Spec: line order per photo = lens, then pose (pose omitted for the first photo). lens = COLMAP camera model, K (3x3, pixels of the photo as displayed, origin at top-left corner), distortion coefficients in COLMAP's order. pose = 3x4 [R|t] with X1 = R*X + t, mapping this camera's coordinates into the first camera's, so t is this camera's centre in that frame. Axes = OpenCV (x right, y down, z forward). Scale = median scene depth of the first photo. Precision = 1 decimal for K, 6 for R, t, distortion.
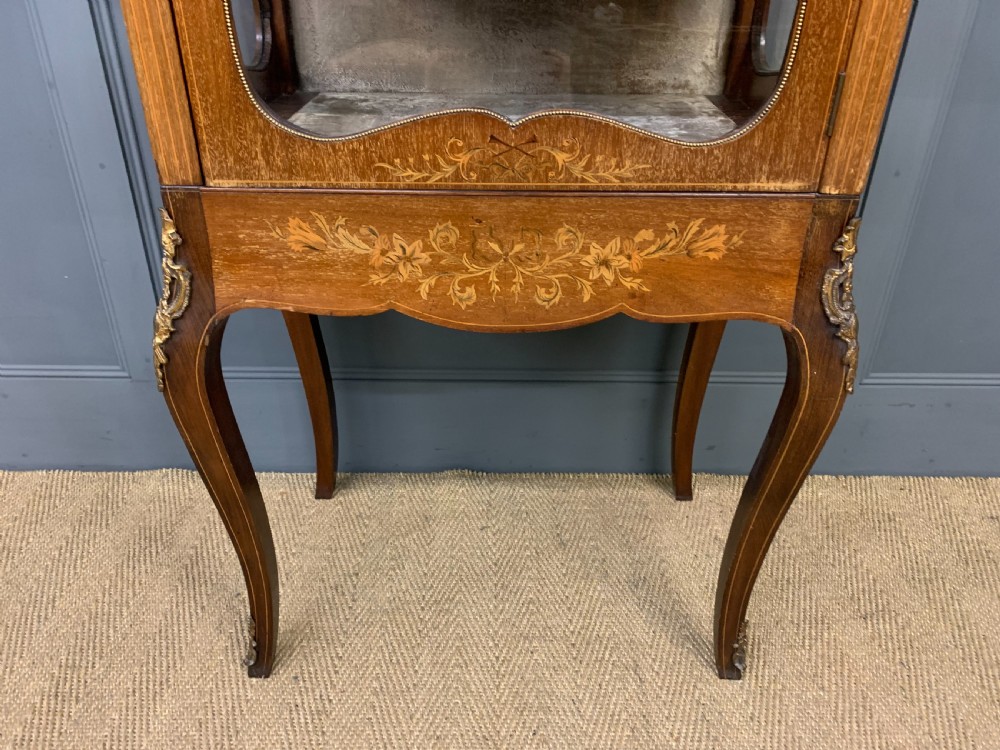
lens RADIAL K [[768.0, 0, 495.5], [0, 768.0, 379.4], [0, 0, 1]] dist [0.170007, -0.405721]
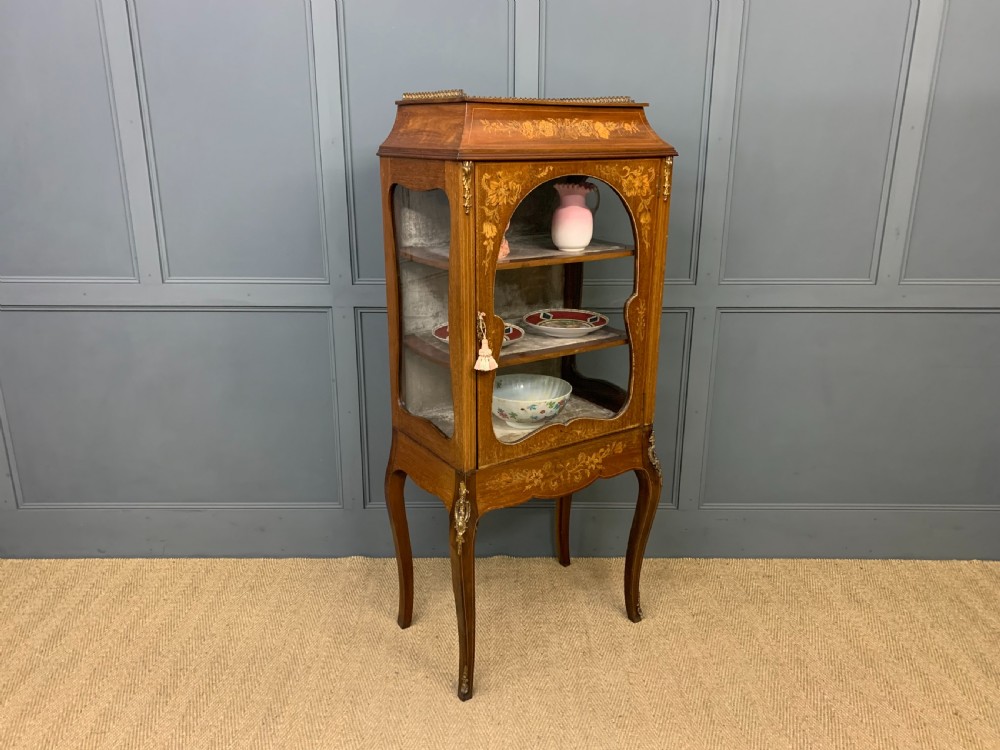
lens RADIAL K [[767.3, 0, 497.7], [0, 767.3, 378.4], [0, 0, 1]] dist [0.080858, 0.001414]
pose [[0.830225, -0.172894, 0.529938, -1.618315], [0.280853, 0.950940, -0.129750, -0.175203], [-0.481506, 0.256557, 0.838051, -1.315797]]
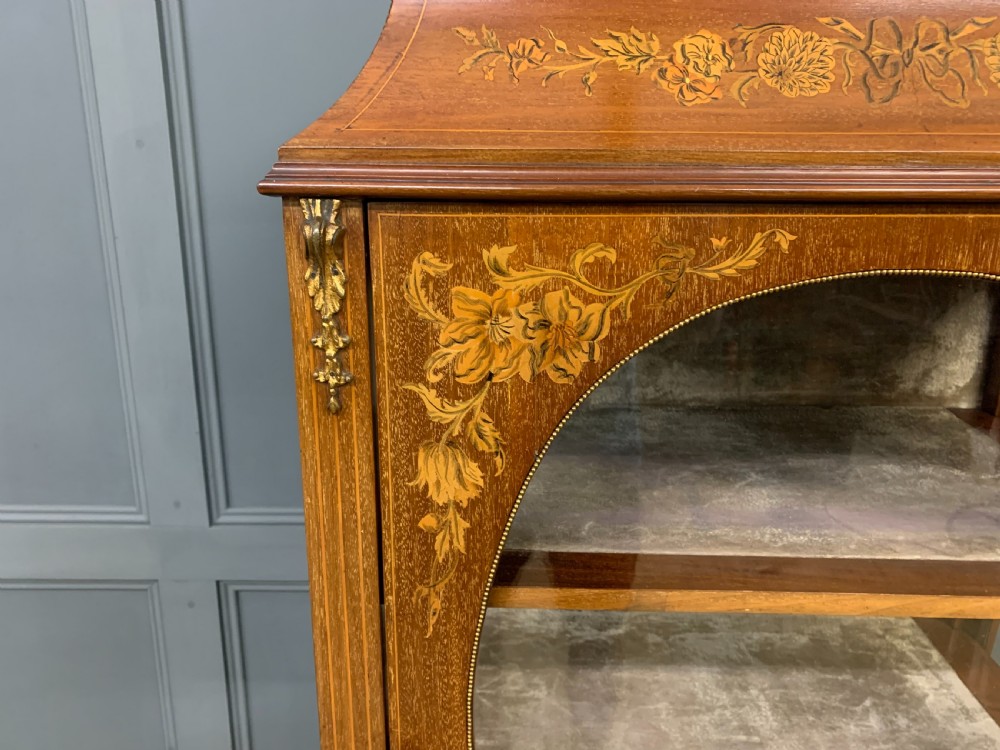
lens RADIAL K [[774.6, 0, 504.9], [0, 774.6, 384.2], [0, 0, 1]] dist [0.054615, -0.055230]
pose [[0.999997, -0.001412, 0.001803, -0.258847], [0.001801, 0.971146, -0.238480, -0.854398], [-0.001415, 0.238482, 0.971146, -0.013999]]
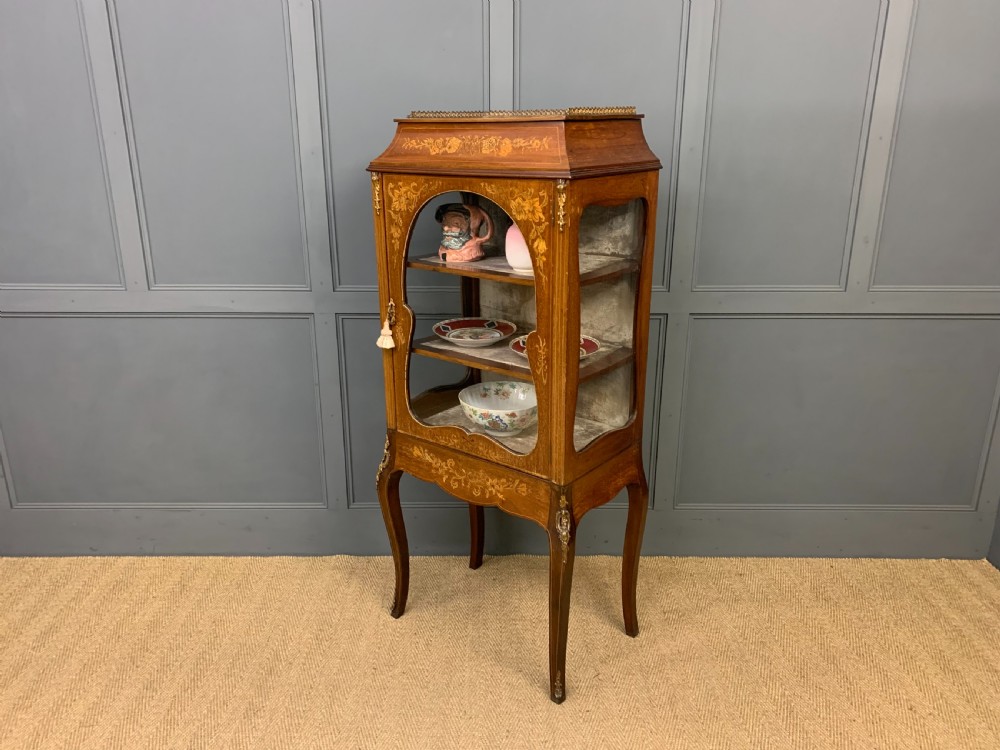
lens RADIAL K [[768.0, 0, 495.5], [0, 768.0, 379.4], [0, 0, 1]] dist [0.170007, -0.405721]
pose [[0.780246, 0.178792, -0.599375, 1.762031], [-0.296725, 0.949385, -0.103068, -0.233810], [0.550610, 0.258267, 0.793805, -1.321172]]
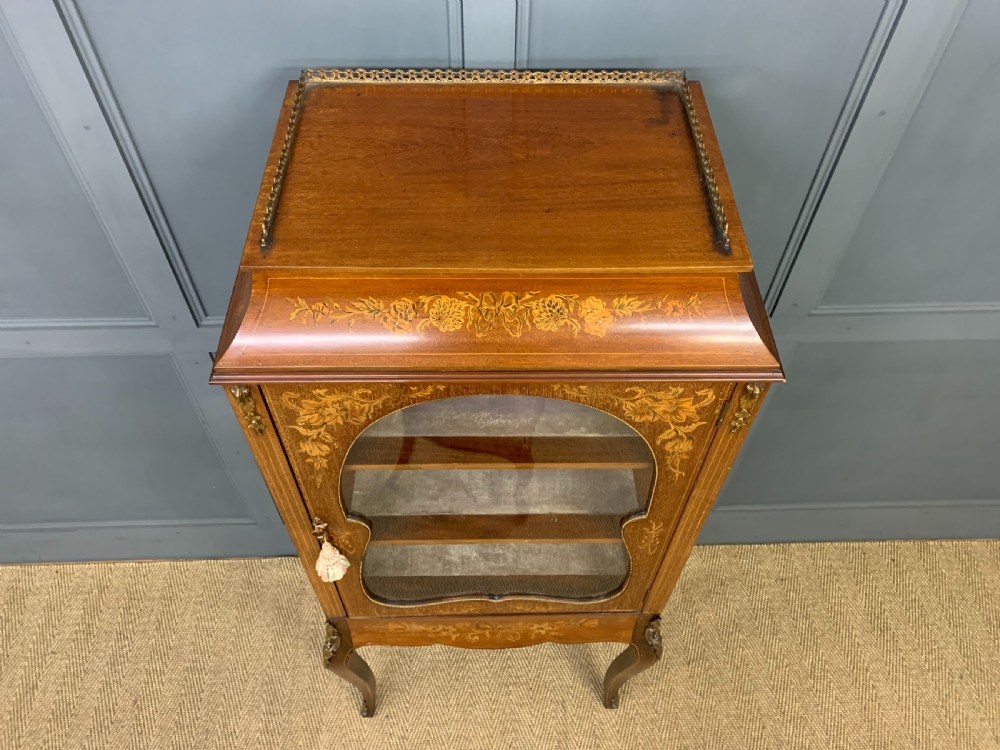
lens RADIAL K [[755.4, 0, 500.6], [0, 755.4, 377.5], [0, 0, 1]] dist [0.195941, -0.409812]
pose [[0.999531, -0.021285, 0.022036, 0.002223], [0.011429, 0.926388, 0.376398, -1.550396], [-0.028426, -0.375969, 0.926196, -0.648423]]
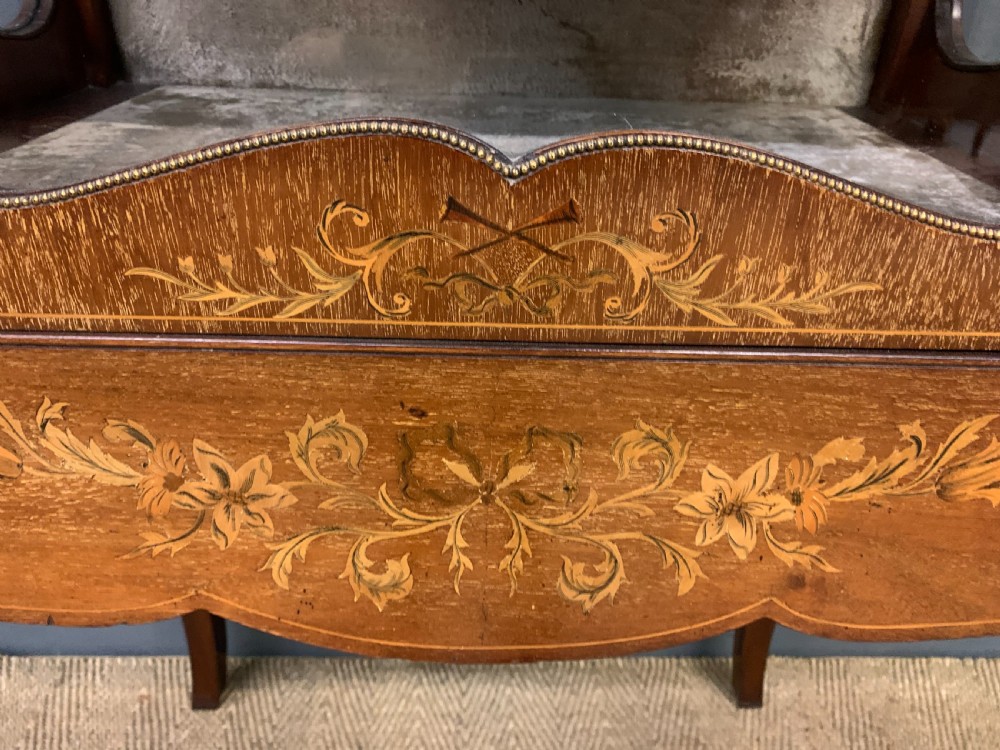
lens RADIAL K [[791.5, 0, 503.5], [0, 791.5, 387.5], [0, 0, 1]] dist [0.012129, -0.004996]
pose [[0.999375, 0.011286, 0.033485, 0.007240], [-0.011073, 0.999917, -0.006530, -0.210293], [-0.033556, 0.006155, 0.999418, 0.595520]]
